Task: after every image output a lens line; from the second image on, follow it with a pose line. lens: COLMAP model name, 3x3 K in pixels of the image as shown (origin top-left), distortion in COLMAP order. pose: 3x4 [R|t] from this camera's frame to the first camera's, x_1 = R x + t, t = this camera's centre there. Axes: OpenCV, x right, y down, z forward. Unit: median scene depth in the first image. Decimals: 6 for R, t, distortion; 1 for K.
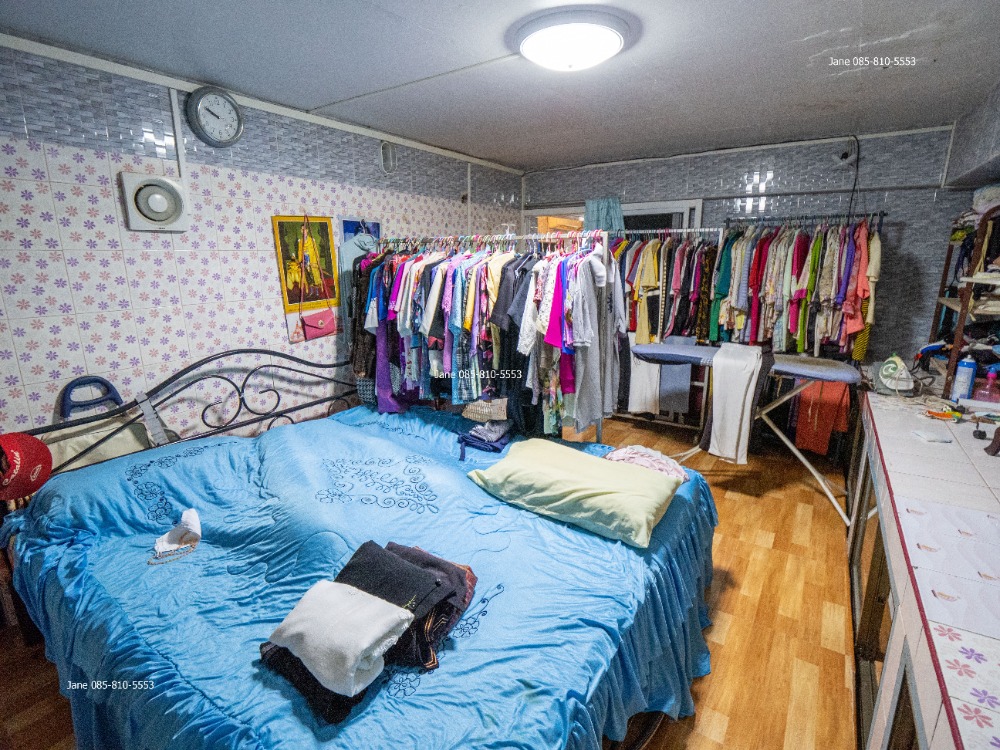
lens RADIAL K [[487.8, 0, 500.0], [0, 487.8, 375.0], [0, 0, 1]] dist [-0.020628, -0.000588]
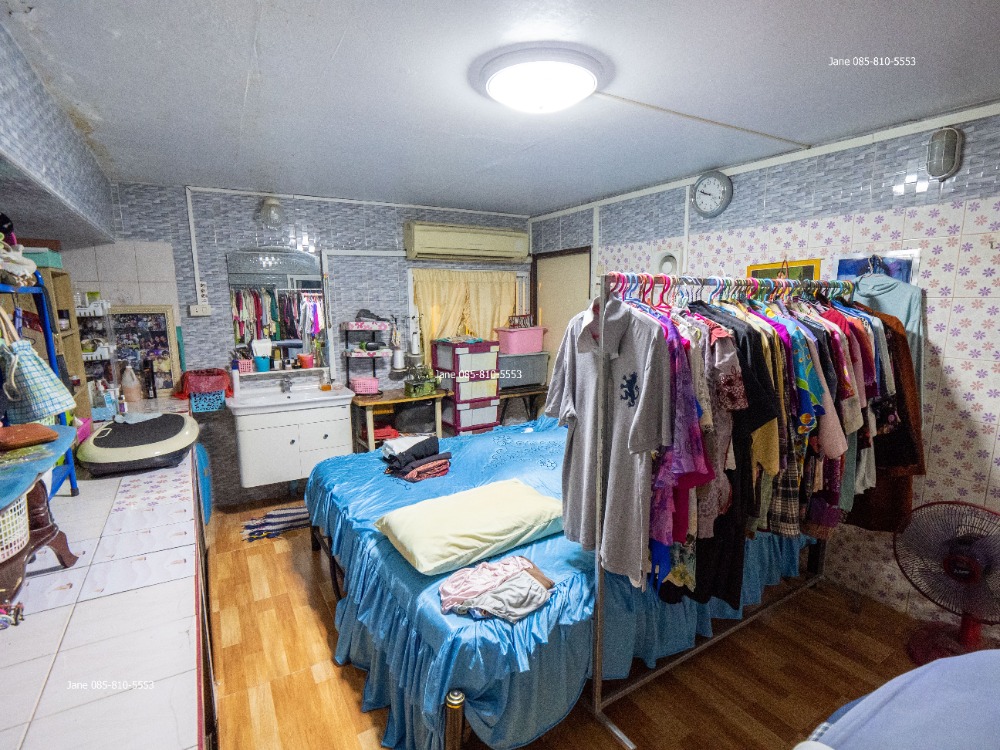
lens RADIAL K [[487.8, 0, 500.0], [0, 487.8, 375.0], [0, 0, 1]] dist [-0.020628, -0.000588]
pose [[-0.417159, 0.151028, -0.896197, 0.757382], [-0.200090, 0.946638, 0.252665, -0.268914], [0.886534, 0.284722, -0.364680, 0.996691]]
